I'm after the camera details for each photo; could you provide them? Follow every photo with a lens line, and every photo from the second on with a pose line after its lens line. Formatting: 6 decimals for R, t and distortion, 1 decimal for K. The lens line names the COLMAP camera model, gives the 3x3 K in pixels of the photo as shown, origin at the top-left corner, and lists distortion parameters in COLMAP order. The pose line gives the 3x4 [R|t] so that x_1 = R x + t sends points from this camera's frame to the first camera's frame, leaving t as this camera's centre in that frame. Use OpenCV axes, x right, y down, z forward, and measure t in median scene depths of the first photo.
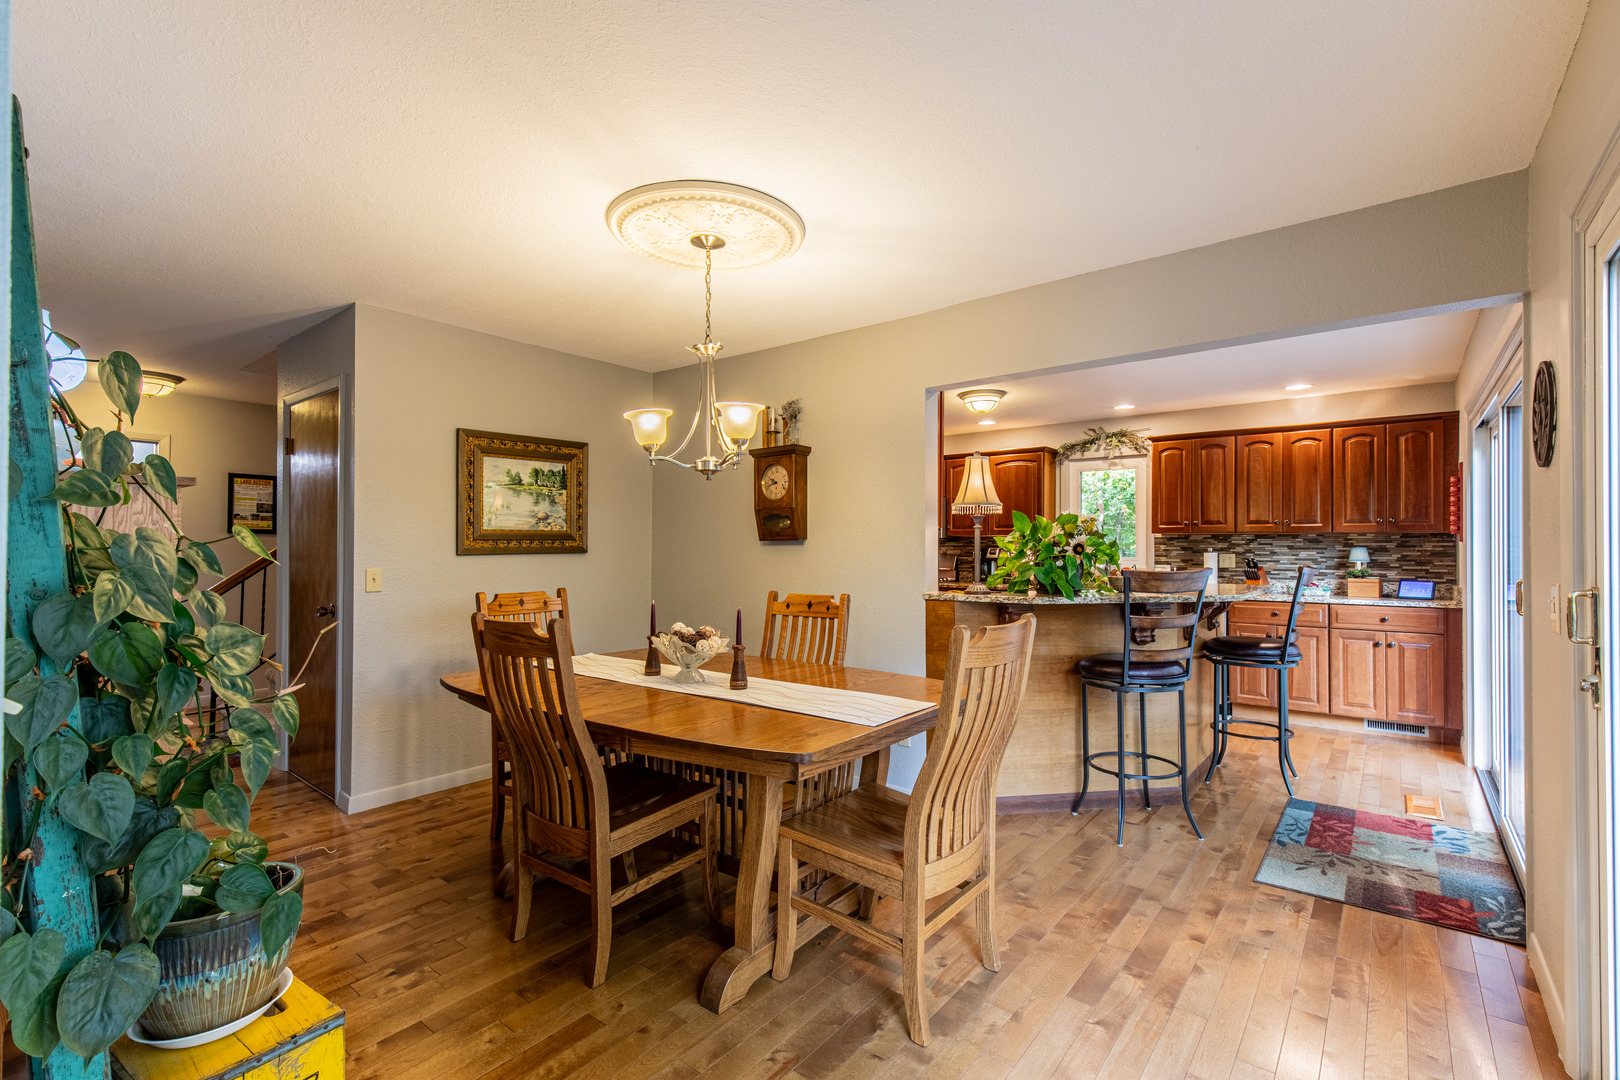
lens RADIAL K [[728.2, 0, 817.4], [0, 728.2, 546.2], [0, 0, 1]] dist [0.001597, -0.000485]
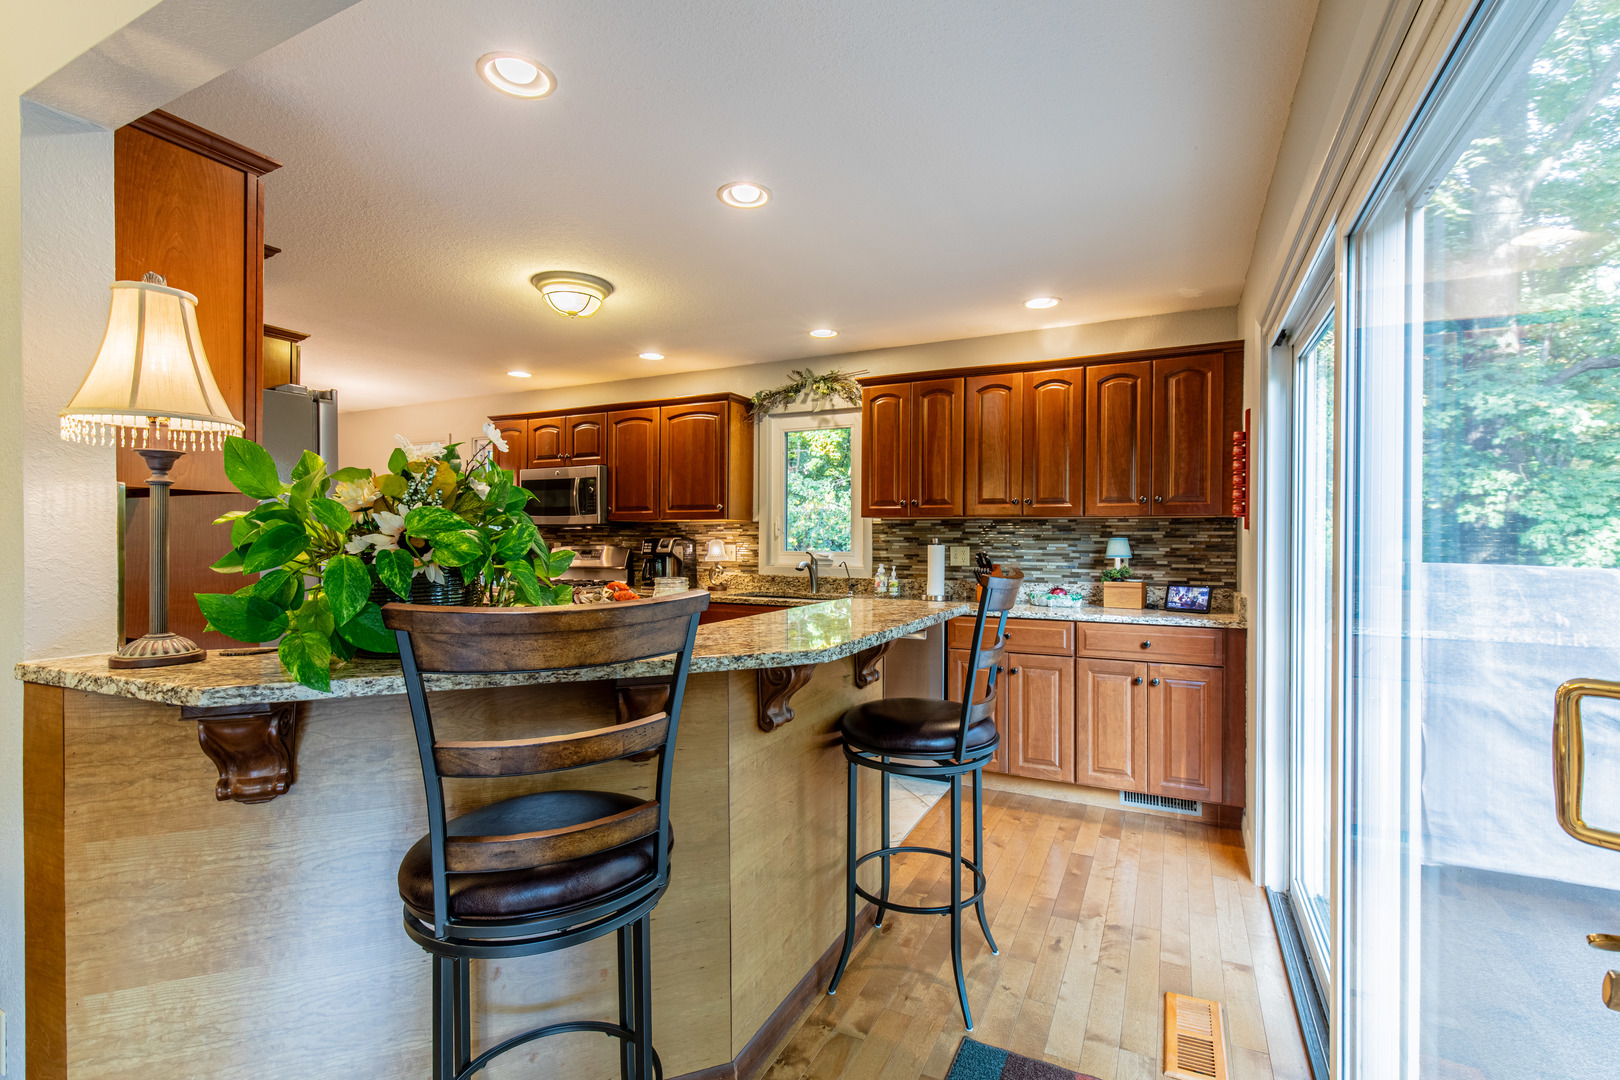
lens RADIAL K [[728.2, 0, 817.4], [0, 728.2, 546.2], [0, 0, 1]] dist [0.001597, -0.000485]
pose [[0.977490, -0.002004, 0.210972, 0.320227], [-0.001123, 0.999891, 0.014703, -0.000153], [-0.210979, -0.014609, 0.977382, 0.384776]]
